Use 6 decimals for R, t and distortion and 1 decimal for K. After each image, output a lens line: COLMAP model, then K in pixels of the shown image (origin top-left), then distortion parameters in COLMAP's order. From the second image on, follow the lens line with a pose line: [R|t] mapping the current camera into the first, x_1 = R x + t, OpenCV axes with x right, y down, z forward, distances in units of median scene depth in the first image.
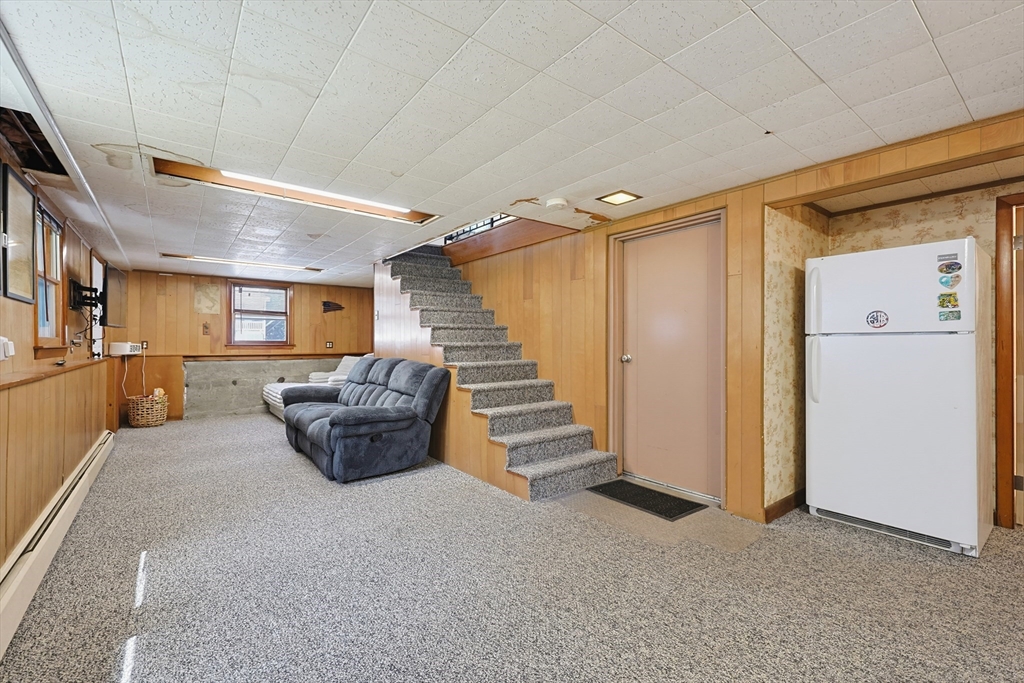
lens RADIAL K [[445.3, 0, 509.4], [0, 445.3, 347.8], [0, 0, 1]] dist [0.000304, 0.000069]
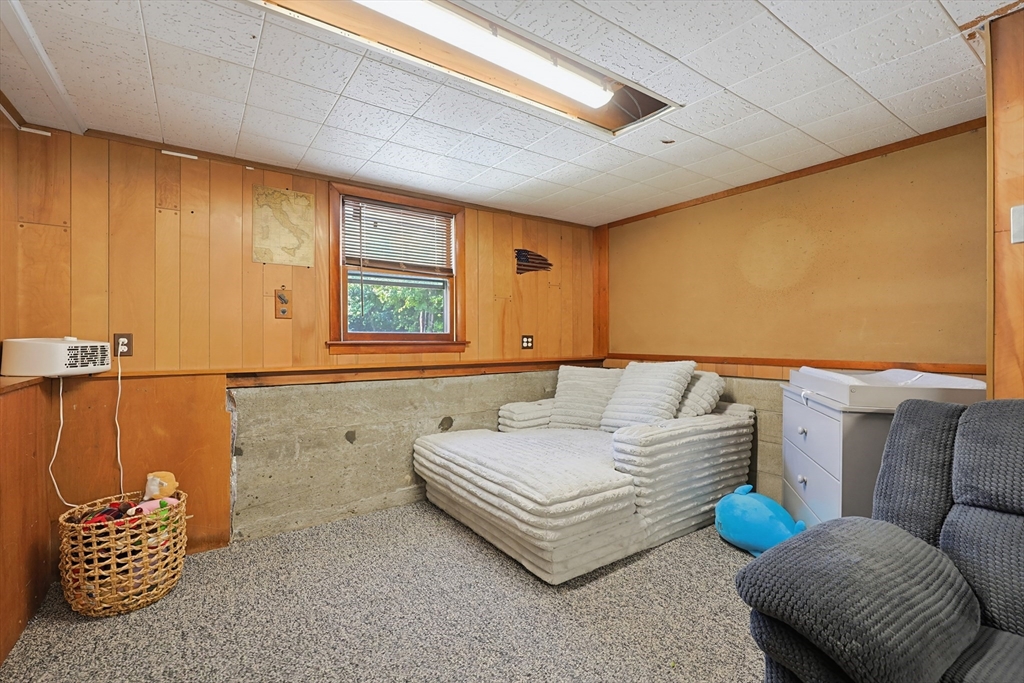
lens RADIAL K [[424.8, 0, 512.0], [0, 424.8, 345.5], [0, 0, 1]] dist [-0.006274, 0.000018]
pose [[0.999952, -0.004982, -0.008398, -0.469703], [0.005019, 0.999977, 0.004466, -0.005519], [0.008376, -0.004508, 0.999955, 0.618818]]
